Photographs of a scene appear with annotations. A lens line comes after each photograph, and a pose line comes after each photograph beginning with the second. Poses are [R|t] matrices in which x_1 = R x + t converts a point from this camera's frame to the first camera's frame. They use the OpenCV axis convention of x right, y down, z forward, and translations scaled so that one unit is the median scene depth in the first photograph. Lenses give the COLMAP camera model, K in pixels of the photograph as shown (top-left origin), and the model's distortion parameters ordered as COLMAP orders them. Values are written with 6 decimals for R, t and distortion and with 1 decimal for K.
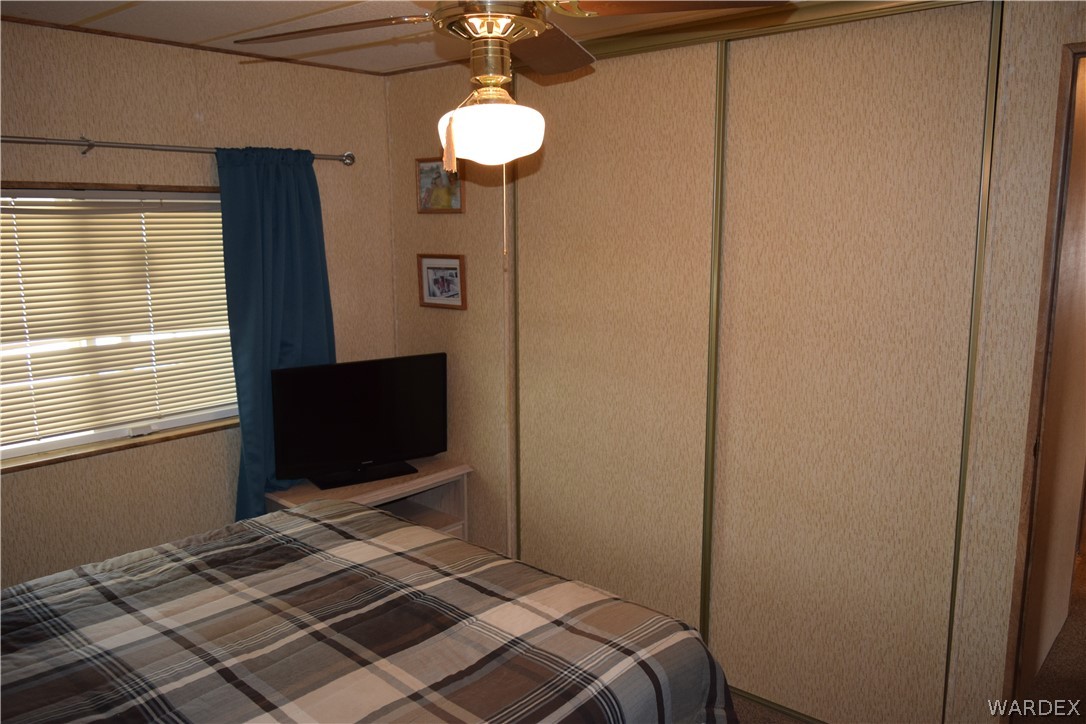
lens RADIAL K [[845.6, 0, 543.0], [0, 845.6, 362.0], [0, 0, 1]] dist [-0.018699, 0.012030]
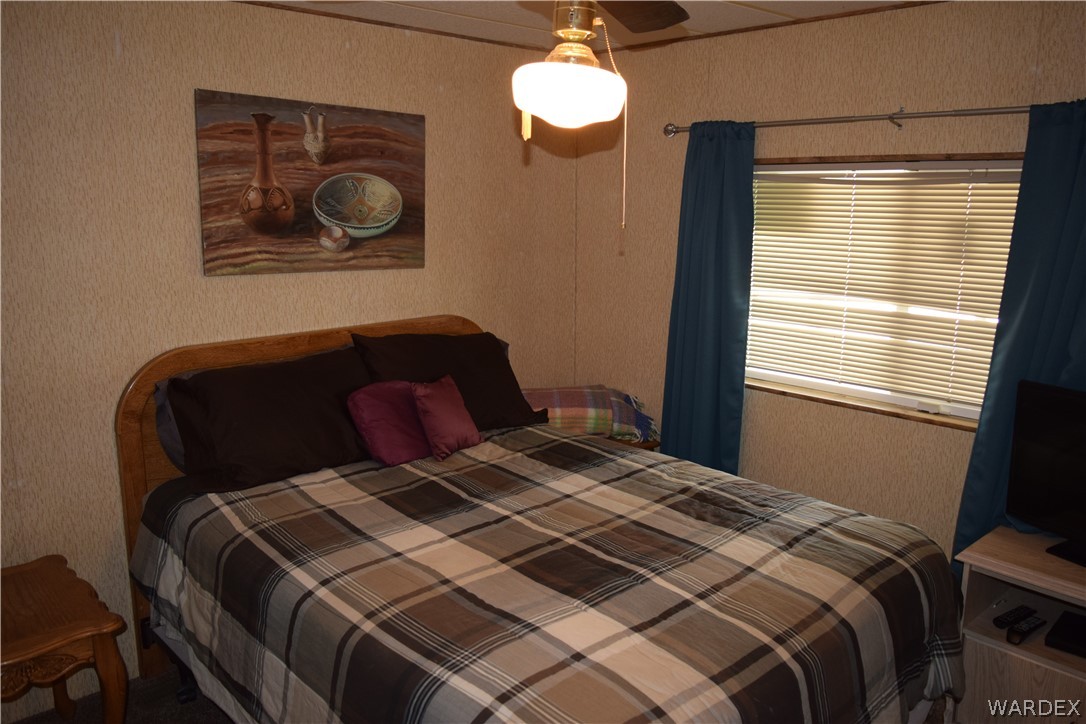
lens RADIAL K [[845.6, 0, 543.0], [0, 845.6, 362.0], [0, 0, 1]] dist [-0.018699, 0.012030]
pose [[-0.081501, 0.202203, -0.975947, 0.685846], [-0.172536, 0.961558, 0.213630, -0.137533], [0.981626, 0.185797, -0.043481, 0.805207]]
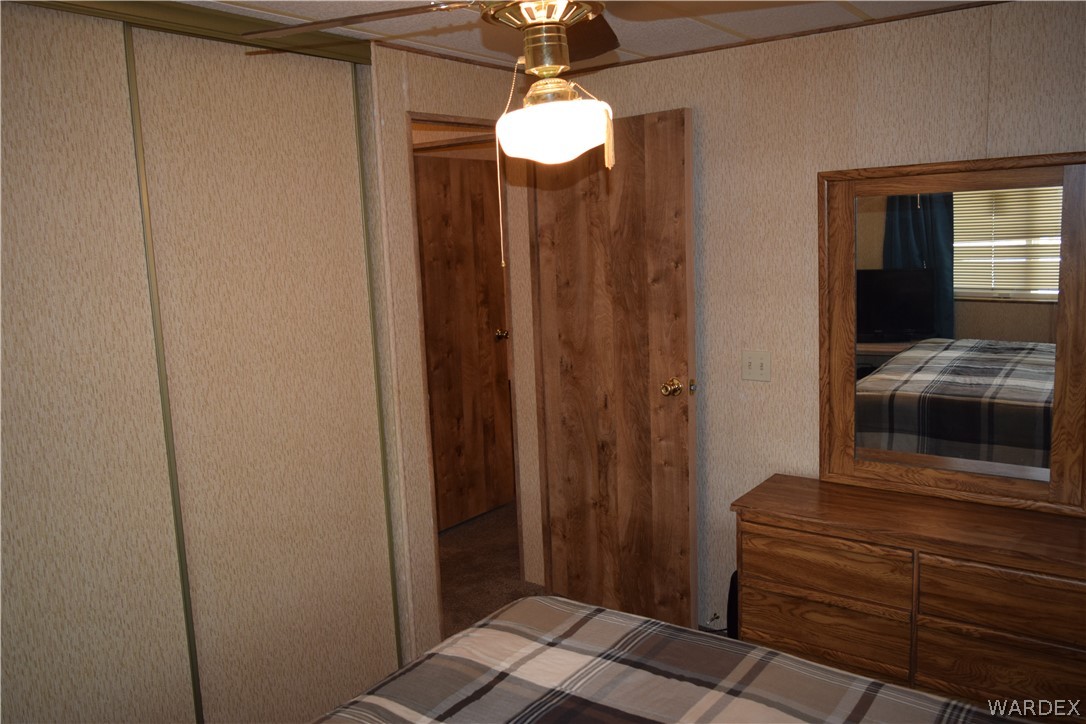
lens RADIAL K [[845.6, 0, 543.0], [0, 845.6, 362.0], [0, 0, 1]] dist [-0.018699, 0.012030]
pose [[-0.104129, -0.143024, 0.984226, -0.750002], [0.211877, 0.963699, 0.162457, -0.135628], [-0.971733, 0.225452, -0.070045, 0.854695]]
